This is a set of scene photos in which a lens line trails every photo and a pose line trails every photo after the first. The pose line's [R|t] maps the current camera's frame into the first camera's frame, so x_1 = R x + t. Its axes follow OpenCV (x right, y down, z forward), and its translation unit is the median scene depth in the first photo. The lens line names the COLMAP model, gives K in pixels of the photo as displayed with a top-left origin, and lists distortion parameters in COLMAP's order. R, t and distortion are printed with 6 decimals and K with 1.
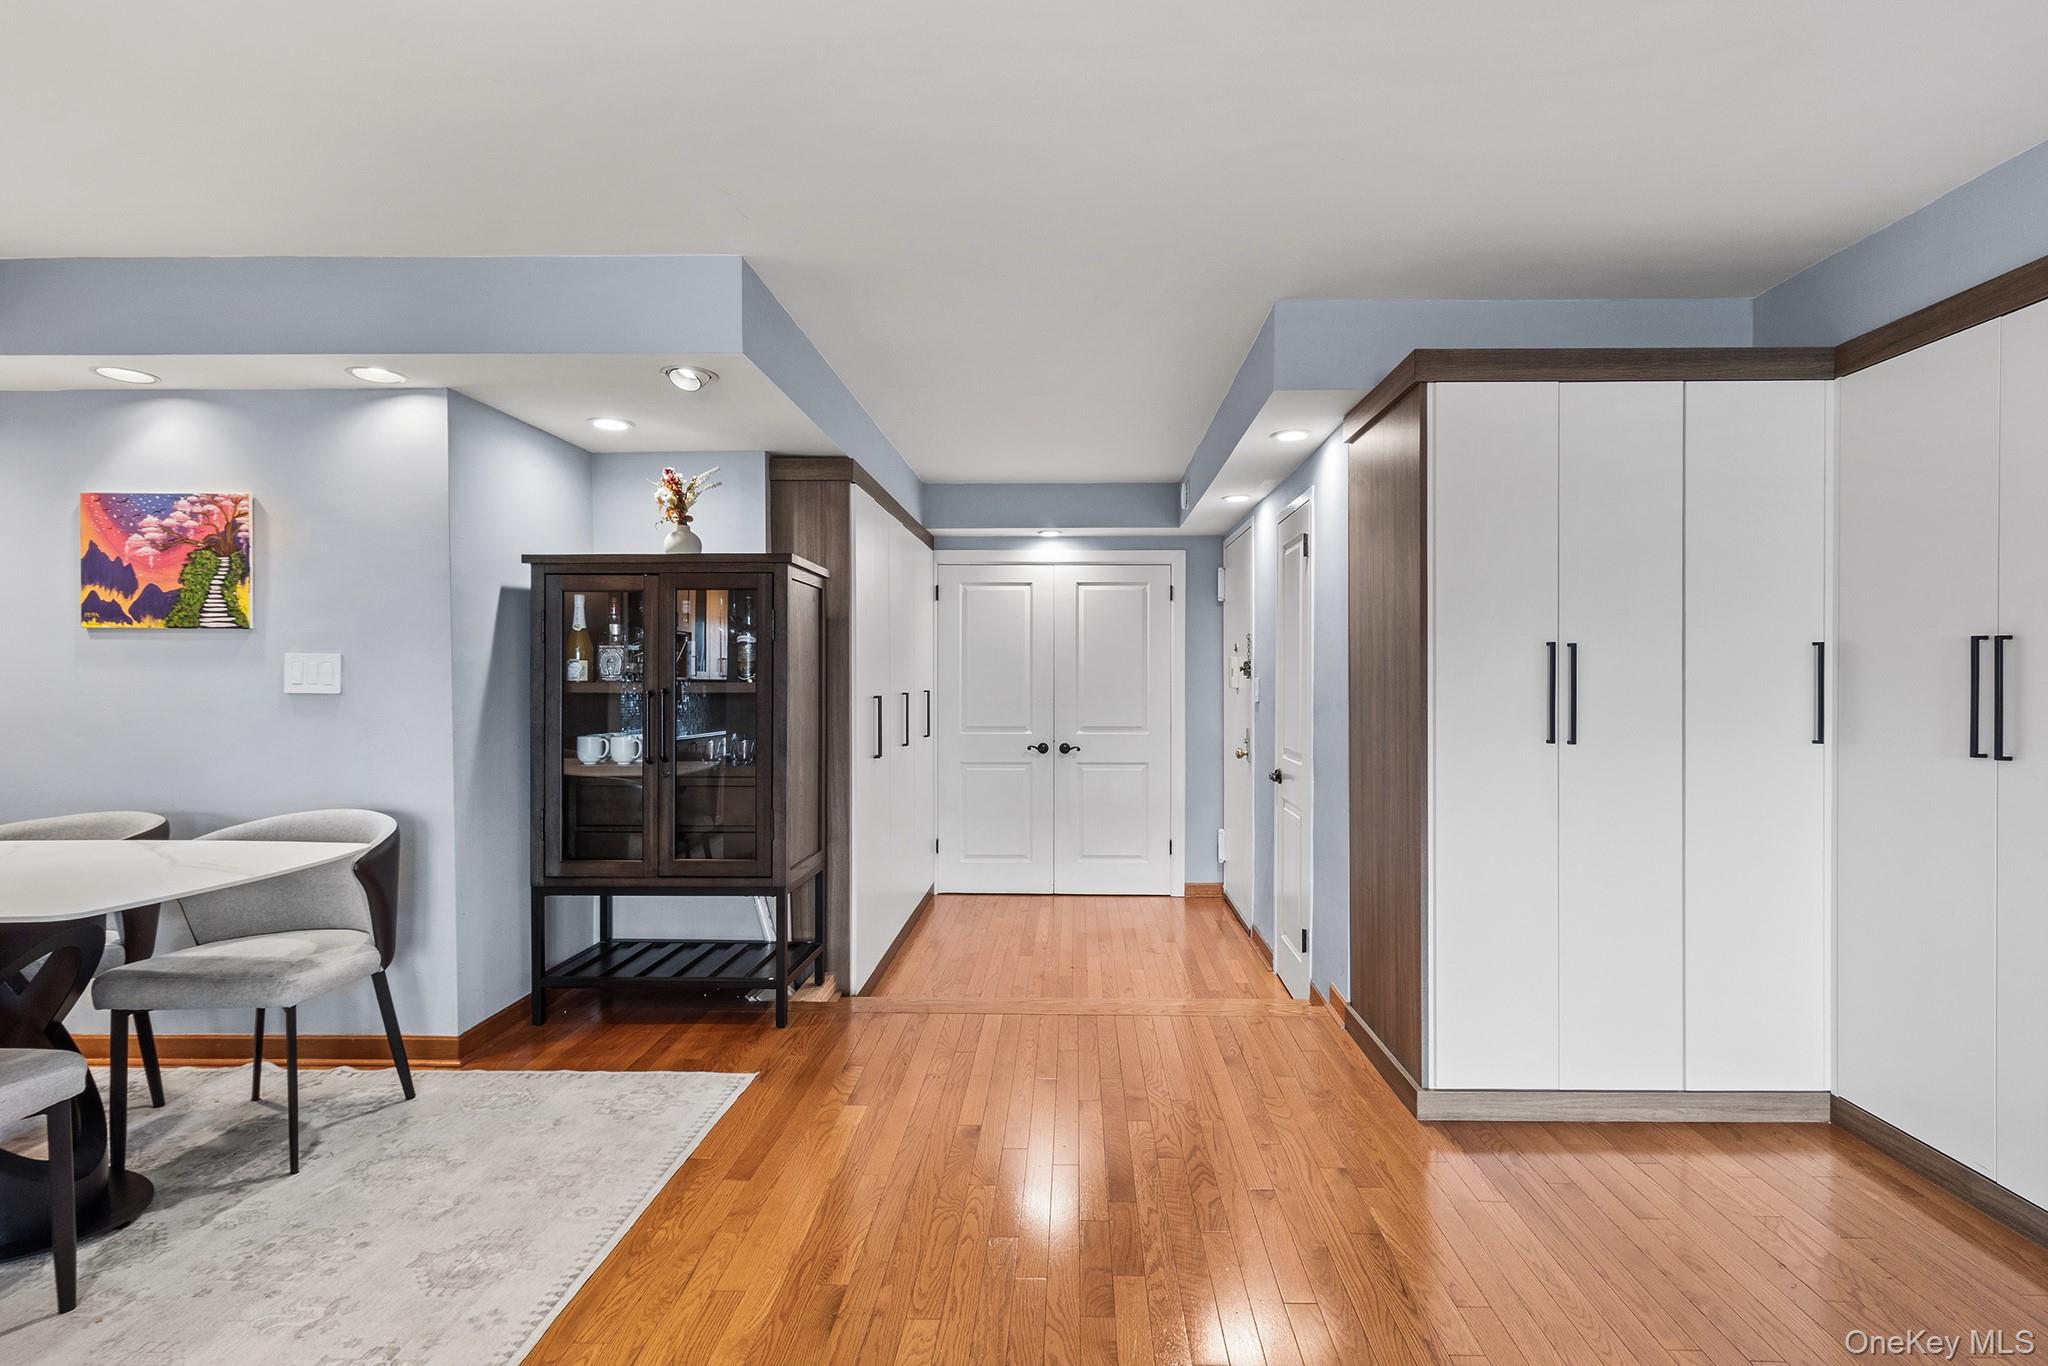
lens RADIAL K [[986.2, 0, 1030.8], [0, 986.2, 679.8], [0, 0, 1]] dist [0.003767, -0.000914]
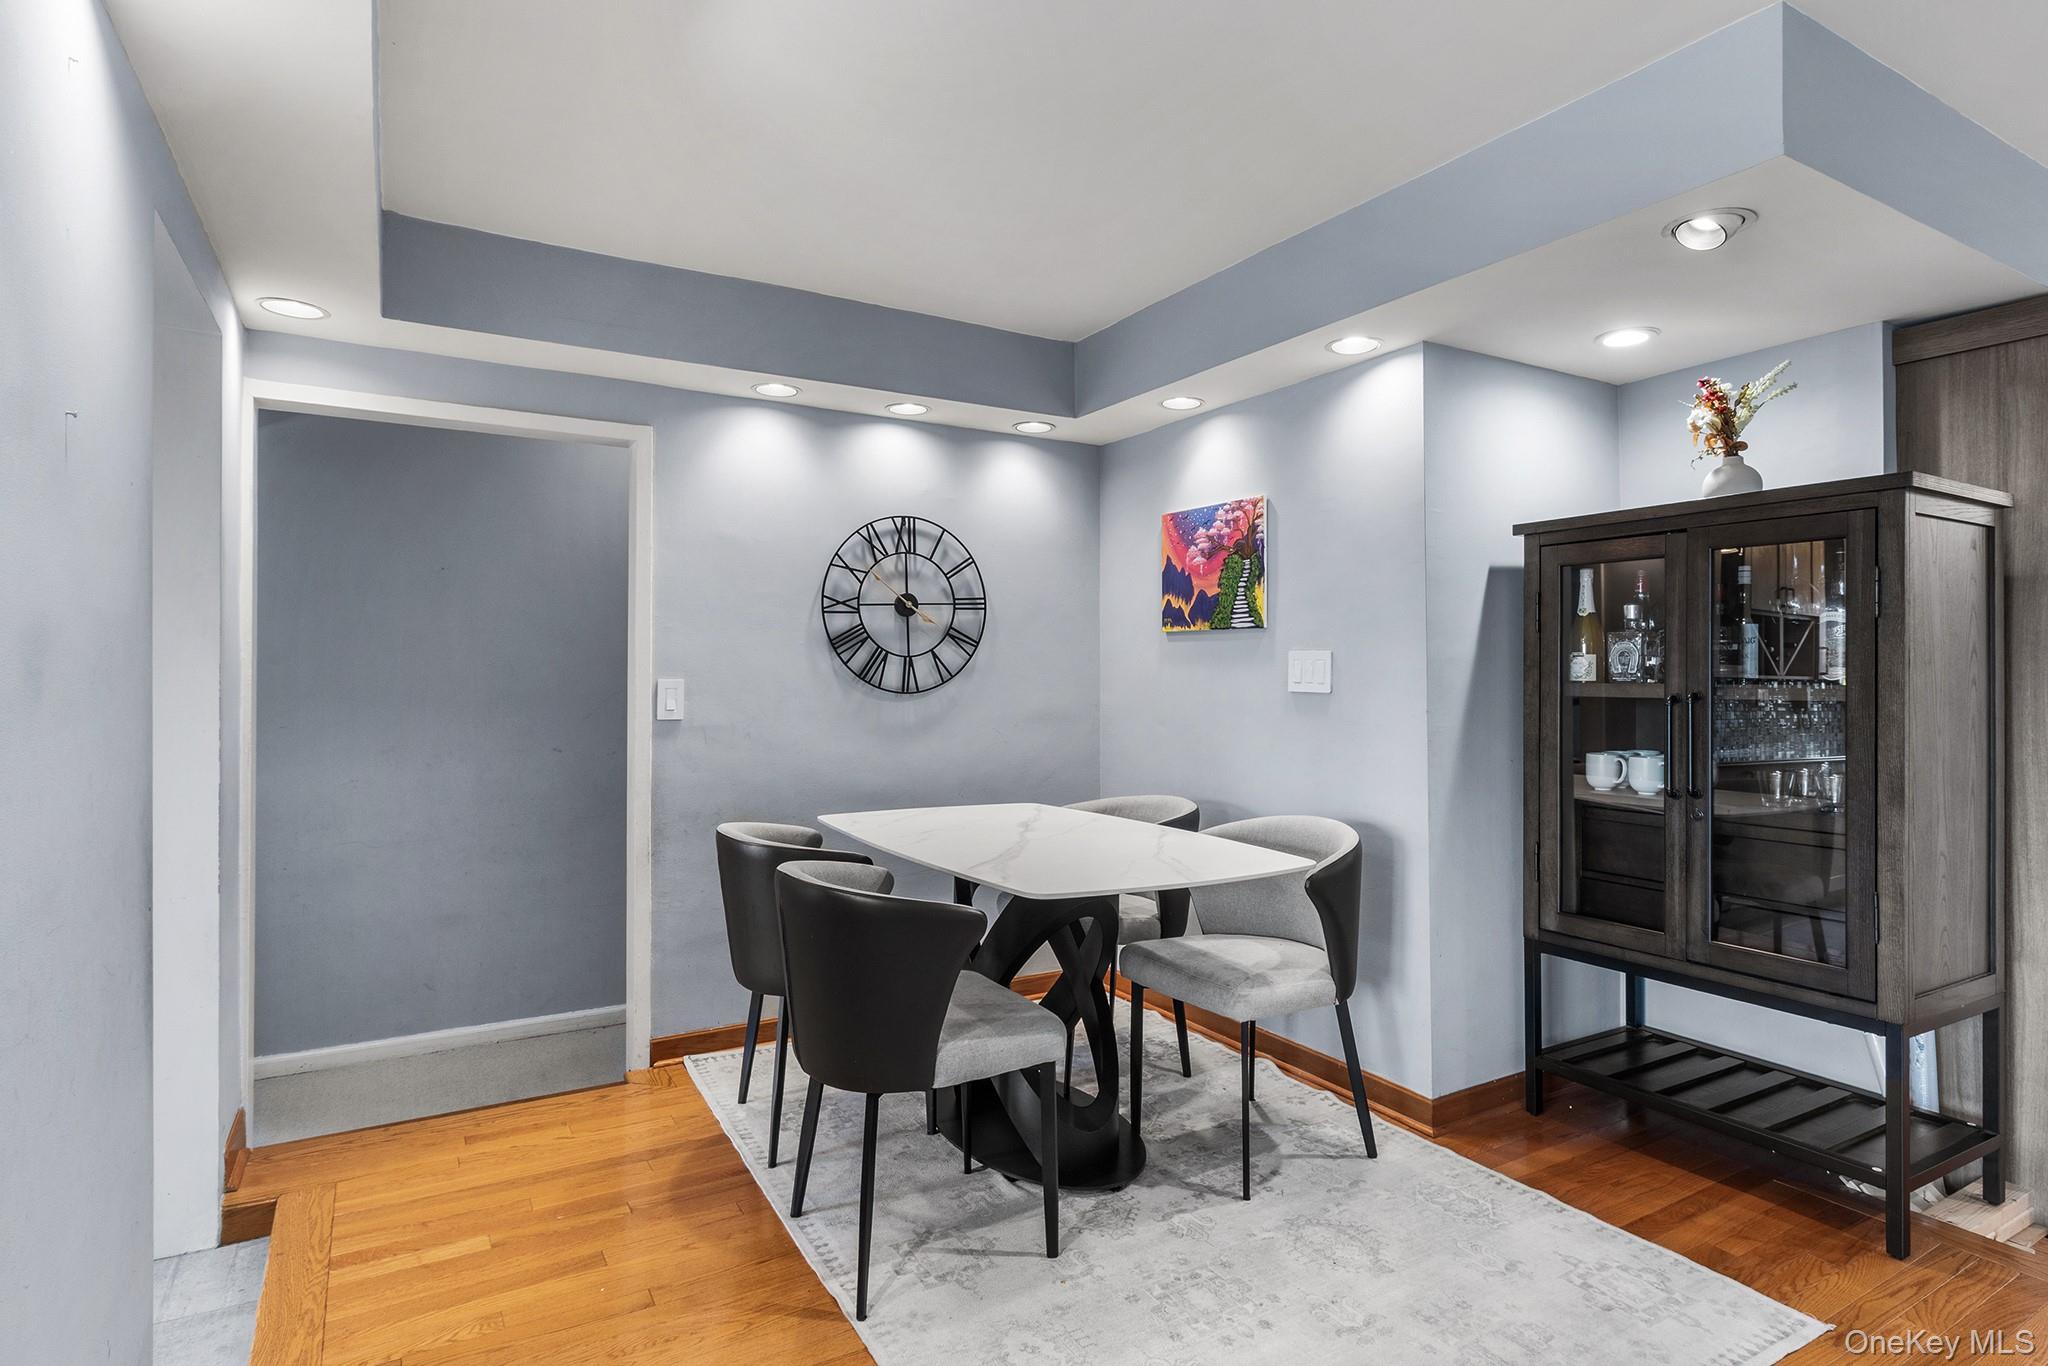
lens RADIAL K [[1093.4, 0, 1034.8], [0, 1093.4, 662.5], [0, 0, 1]] dist [0.001498, -0.000176]
pose [[0.557074, -0.008437, -0.830420, 0.012159], [-0.004870, 0.999898, -0.013426, 0.000191], [0.830448, 0.011523, 0.556976, 0.183061]]
